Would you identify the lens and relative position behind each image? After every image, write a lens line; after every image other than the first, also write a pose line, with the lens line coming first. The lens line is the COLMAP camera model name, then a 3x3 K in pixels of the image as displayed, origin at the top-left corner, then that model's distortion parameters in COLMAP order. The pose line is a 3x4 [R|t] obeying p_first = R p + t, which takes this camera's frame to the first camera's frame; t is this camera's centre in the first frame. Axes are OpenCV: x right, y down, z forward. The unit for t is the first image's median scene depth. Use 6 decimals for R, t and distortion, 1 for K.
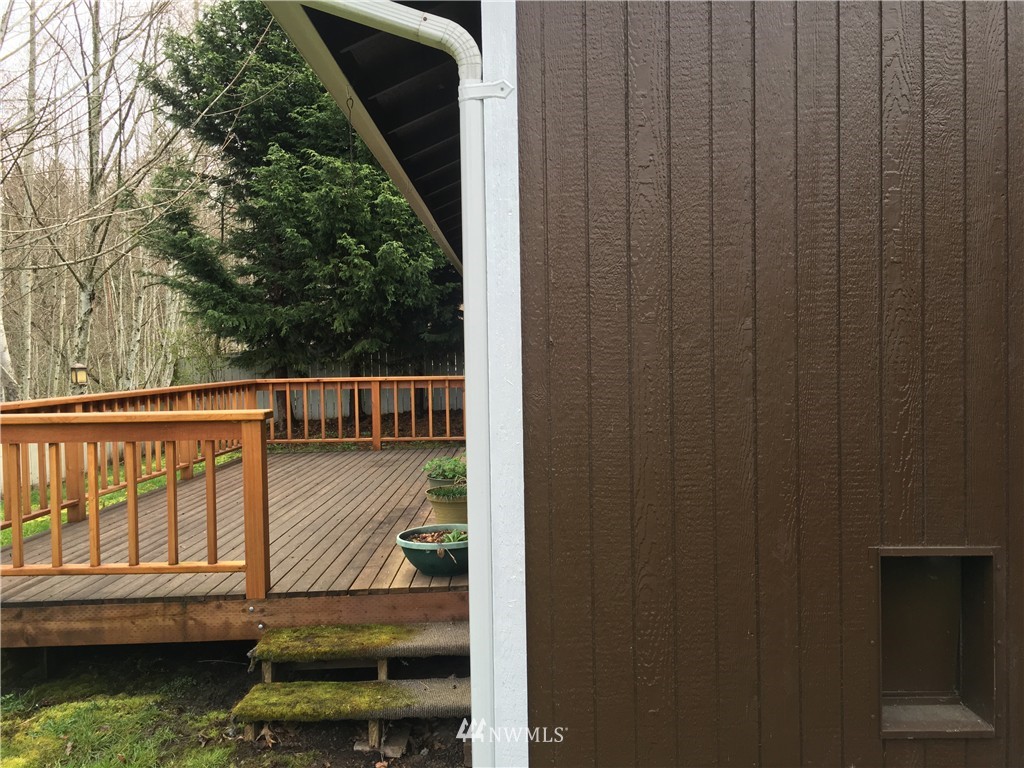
lens RADIAL K [[867.3, 0, 512.0], [0, 867.3, 384.0], [0, 0, 1]] dist [0.019460, 0.002448]
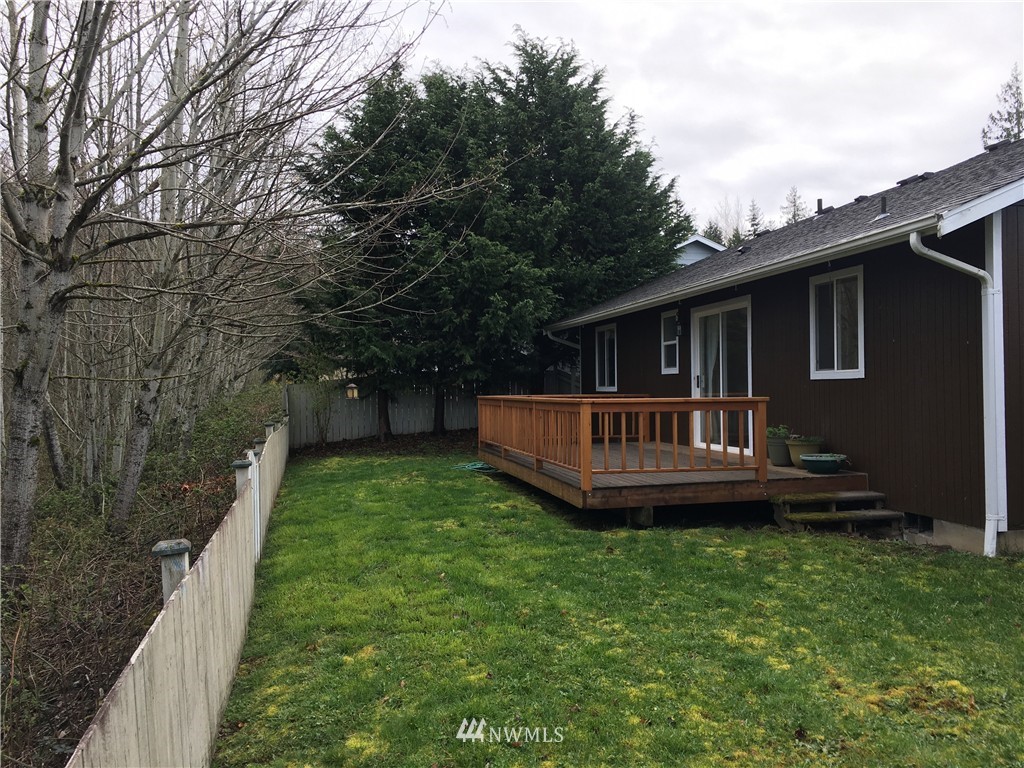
lens RADIAL K [[867.3, 0, 512.0], [0, 867.3, 384.0], [0, 0, 1]] dist [0.019460, 0.002448]
pose [[0.978021, 0.011433, 0.208193, -1.385671], [-0.002295, 0.999025, -0.044081, 0.095742], [-0.208494, 0.042634, 0.977094, -1.049930]]
